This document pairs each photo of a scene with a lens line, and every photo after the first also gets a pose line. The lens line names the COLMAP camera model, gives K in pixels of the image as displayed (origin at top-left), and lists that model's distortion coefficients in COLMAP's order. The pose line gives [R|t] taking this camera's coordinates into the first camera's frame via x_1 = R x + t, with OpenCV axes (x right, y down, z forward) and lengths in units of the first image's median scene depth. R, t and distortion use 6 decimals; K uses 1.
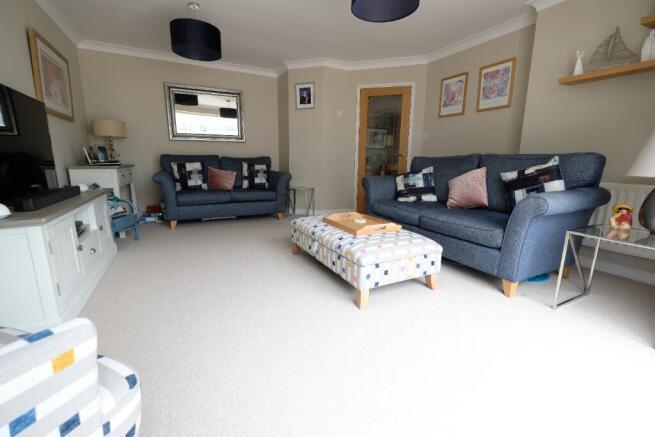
lens RADIAL K [[287.4, 0, 328.3], [0, 287.4, 217.4], [0, 0, 1]] dist [0.003564, 0.000540]
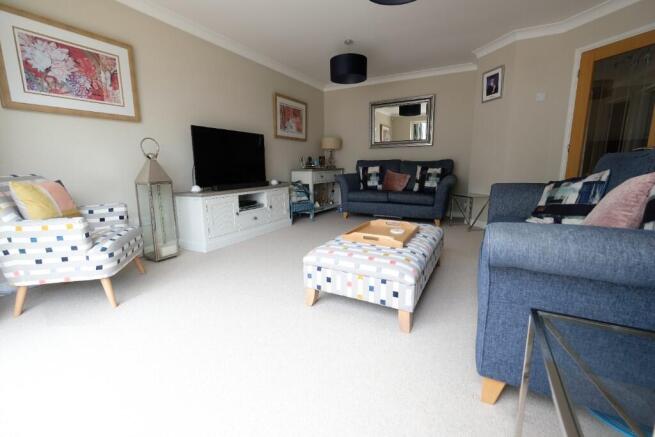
lens RADIAL K [[287.4, 0, 328.5], [0, 287.4, 218.1], [0, 0, 1]] dist [0.003564, 0.000540]
pose [[0.557000, 0.138887, -0.818817, 0.417141], [-0.146277, 0.986911, 0.067894, -0.033594], [0.817530, 0.081957, 0.570025, 0.187136]]
